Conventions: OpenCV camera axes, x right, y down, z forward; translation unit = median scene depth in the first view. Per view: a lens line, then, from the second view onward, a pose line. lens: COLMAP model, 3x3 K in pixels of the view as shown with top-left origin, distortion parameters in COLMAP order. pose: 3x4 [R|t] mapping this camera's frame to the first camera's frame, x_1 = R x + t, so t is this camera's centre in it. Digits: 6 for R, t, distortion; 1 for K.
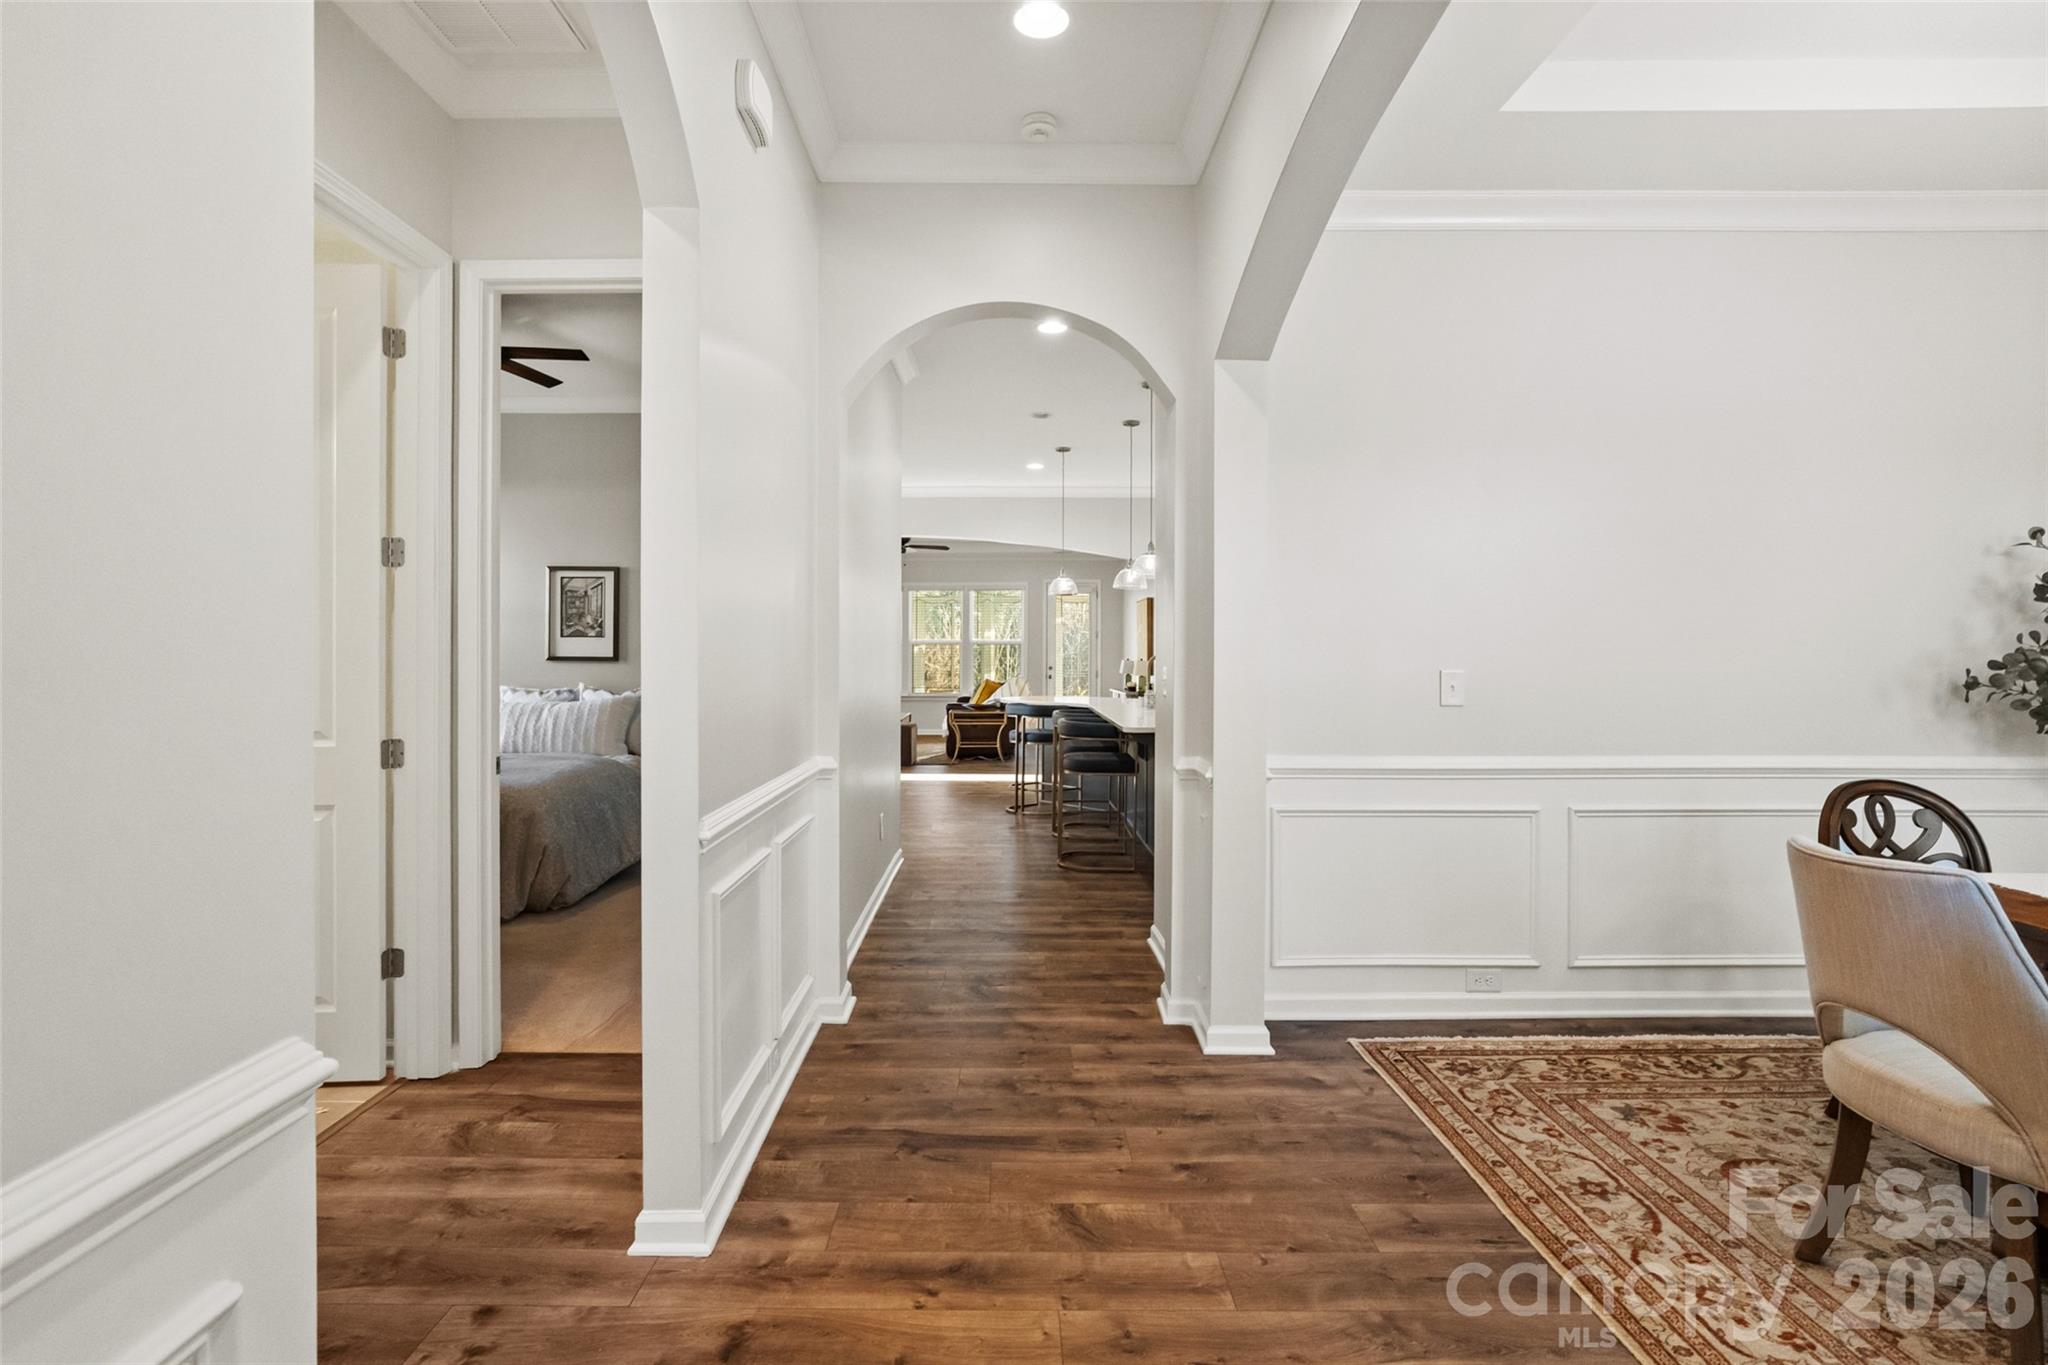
lens RADIAL K [[990.7, 0, 1005.7], [0, 990.7, 632.9], [0, 0, 1]] dist [-0.014512, 0.006580]
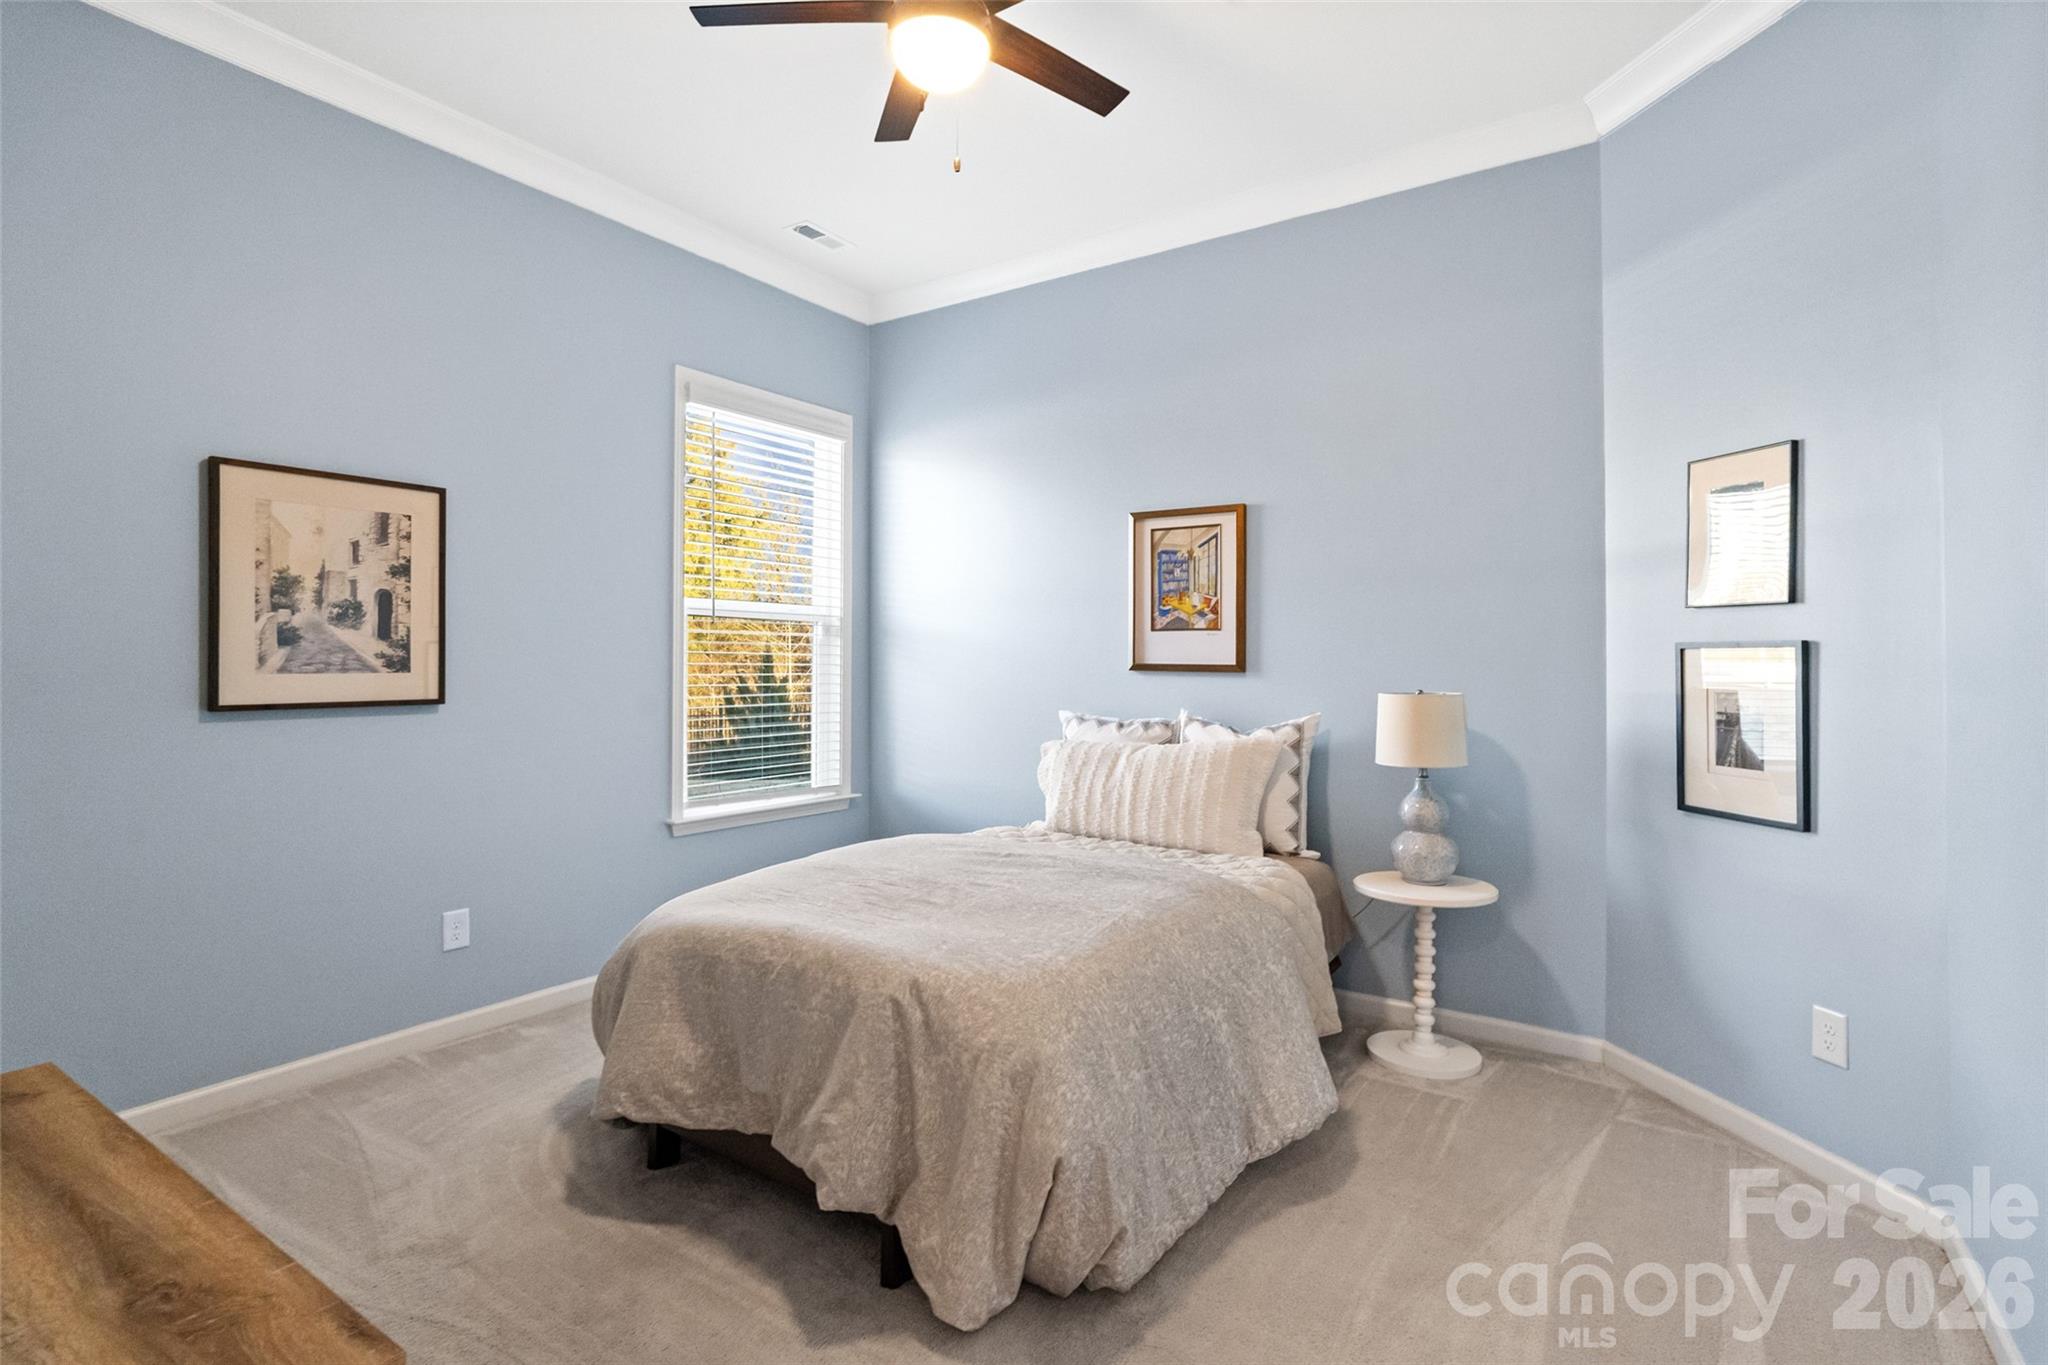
lens RADIAL K [[990.7, 0, 1024.2], [0, 990.7, 667.9], [0, 0, 1]] dist [-0.014512, 0.006580]
pose [[0.827781, 0.003335, -0.561041, -0.185837], [0.009355, 0.999761, 0.019746, 0.014078], [0.560973, -0.021594, 0.827553, 0.478883]]
